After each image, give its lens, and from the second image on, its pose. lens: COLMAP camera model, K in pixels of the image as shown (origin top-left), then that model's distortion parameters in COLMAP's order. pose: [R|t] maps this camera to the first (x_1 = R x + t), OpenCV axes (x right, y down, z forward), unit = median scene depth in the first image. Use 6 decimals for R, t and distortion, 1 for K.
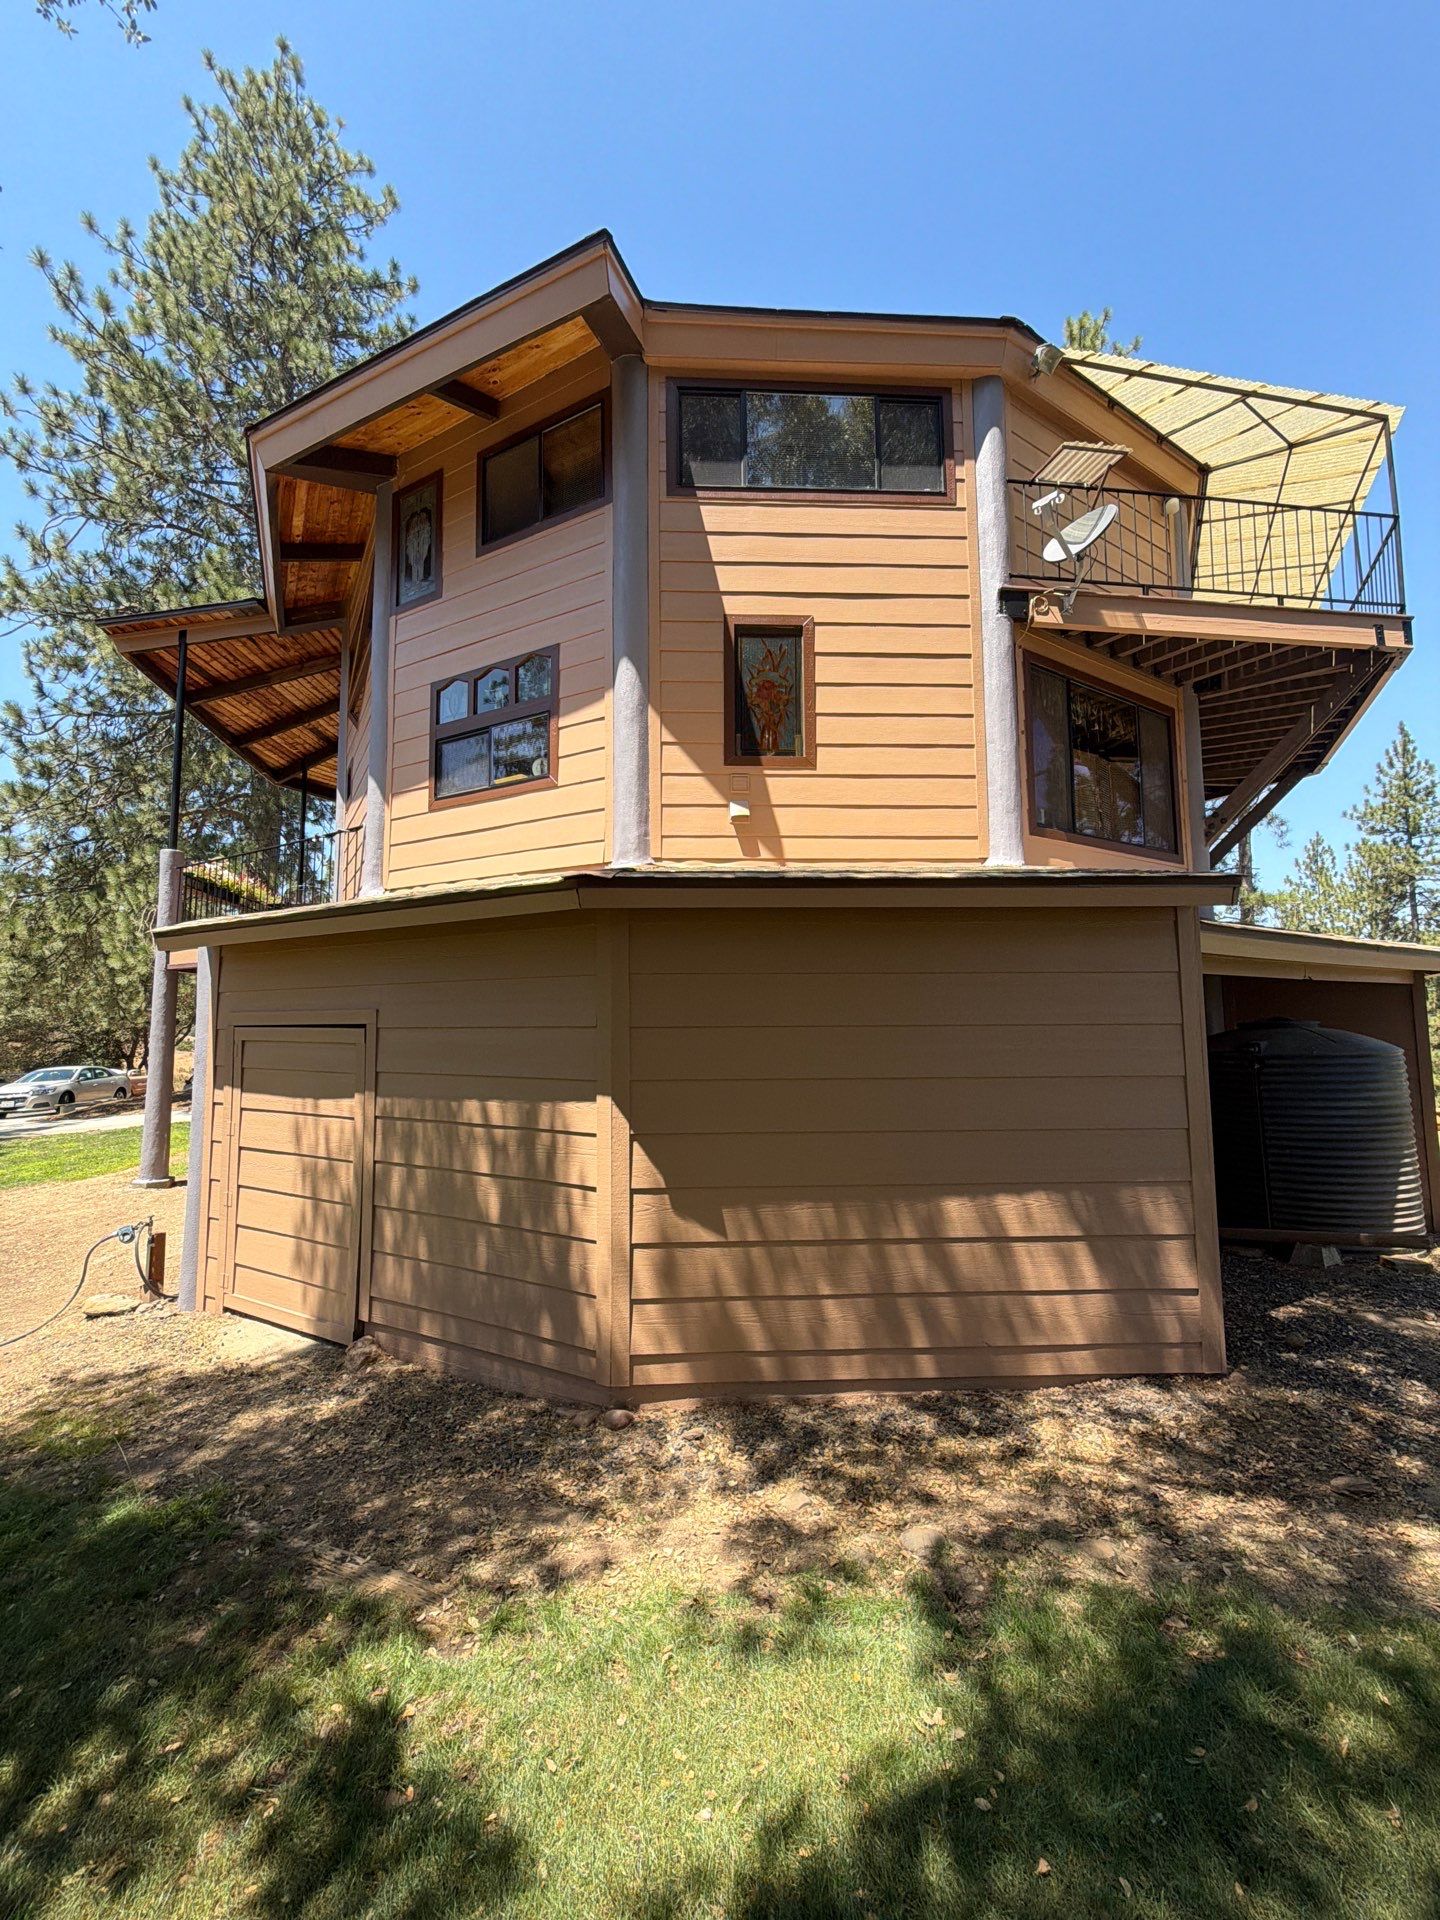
lens RADIAL K [[765.3, 0, 720.0], [0, 765.3, 960.0], [0, 0, 1]] dist [-0.001466, -0.000128]
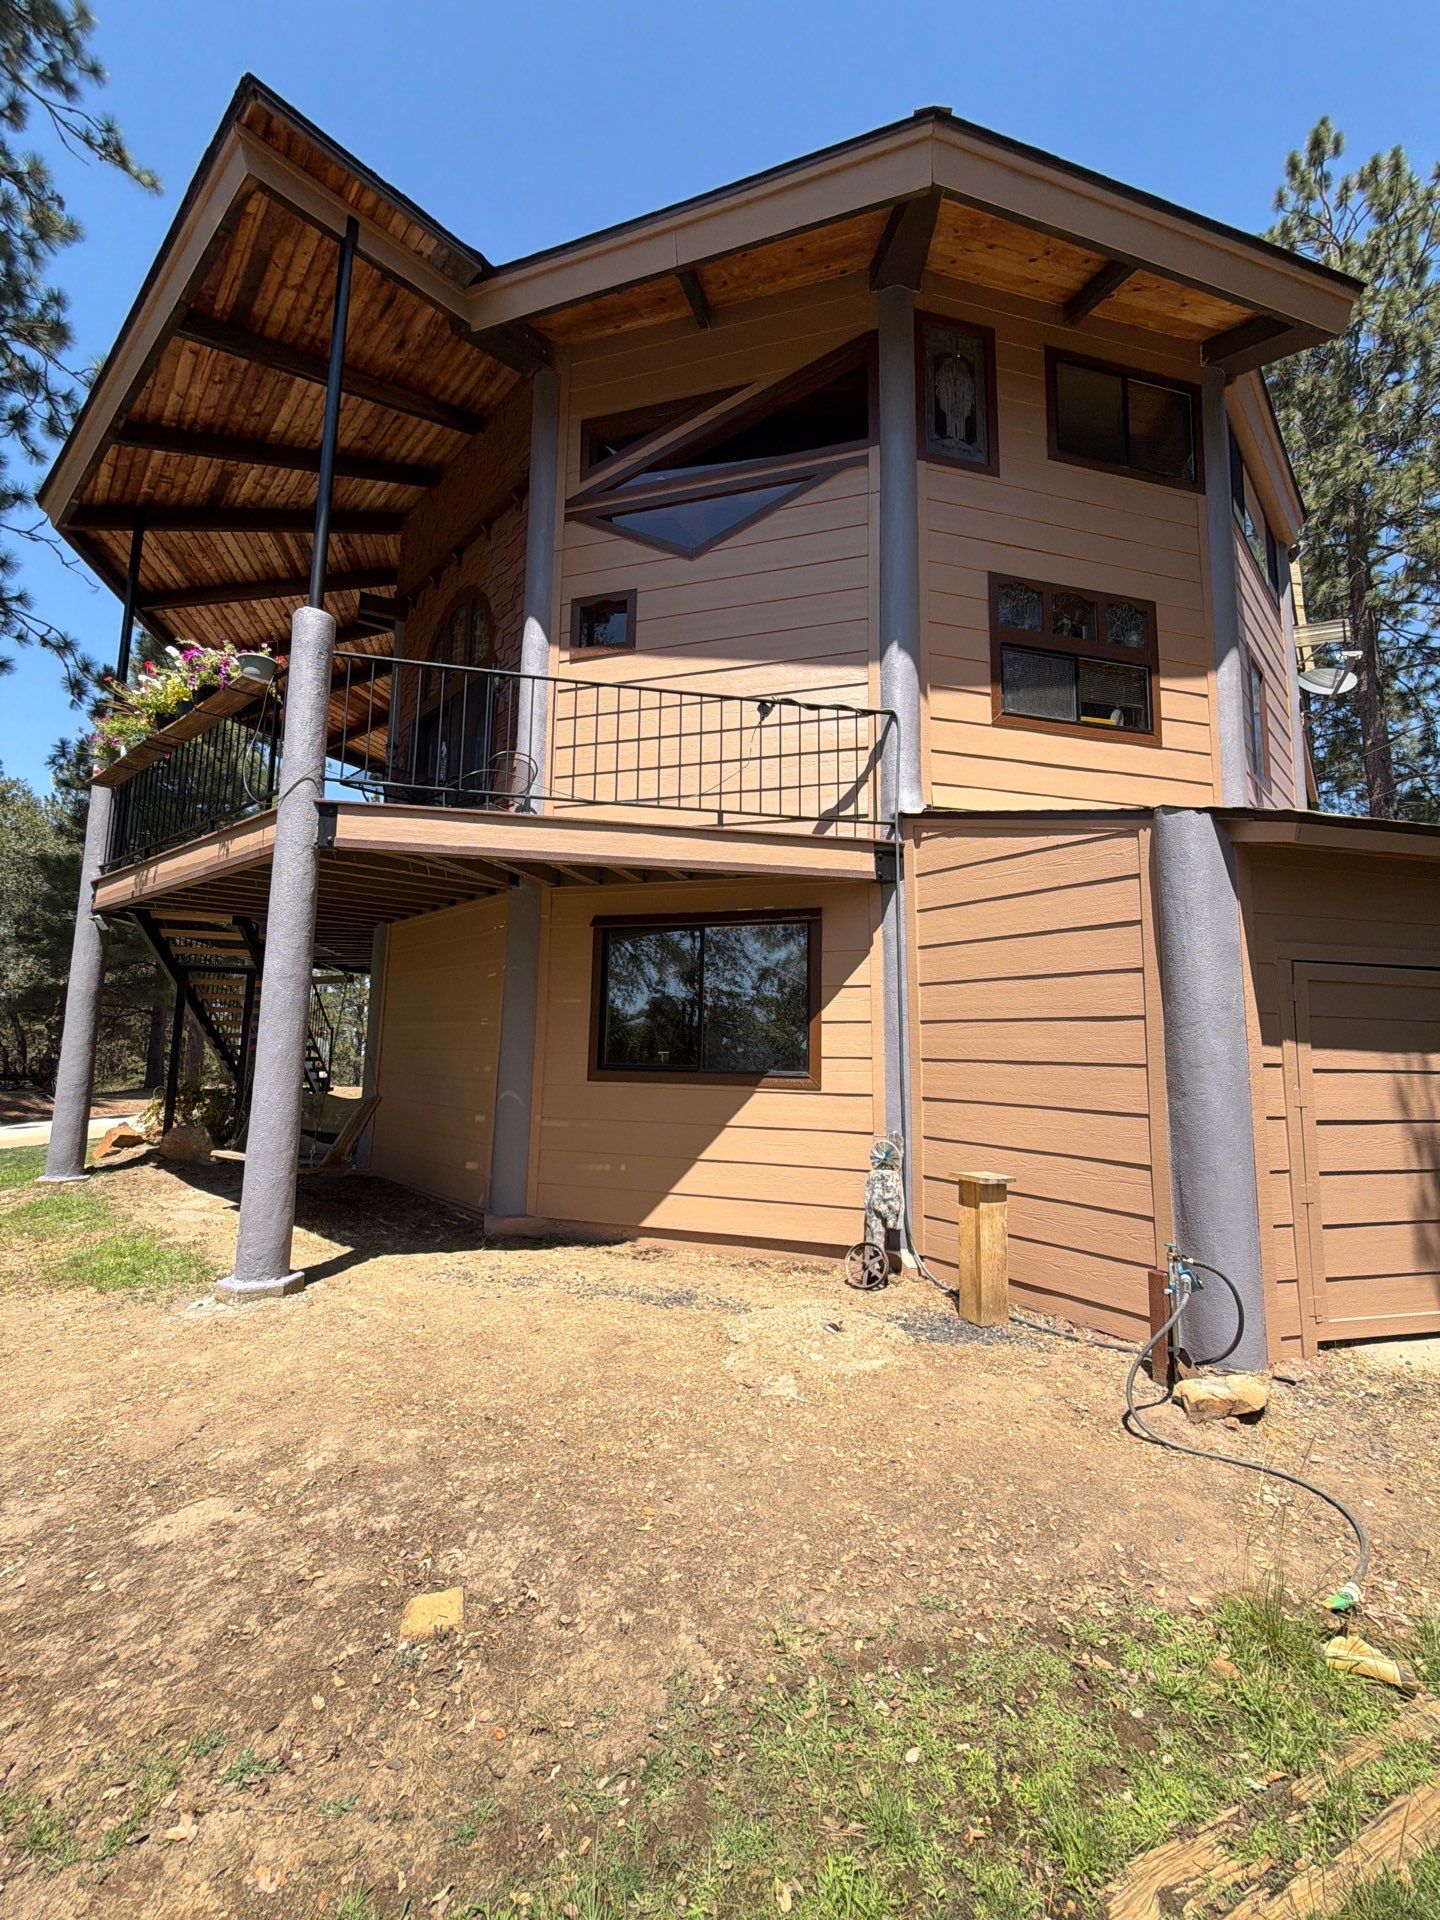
lens RADIAL K [[765.3, 0, 720.0], [0, 765.3, 960.0], [0, 0, 1]] dist [-0.001466, -0.000128]
pose [[0.734788, 0.096175, 0.671443, -1.201652], [-0.073794, 0.995356, -0.061816, 0.134940], [-0.674270, -0.004127, 0.738473, 0.643861]]
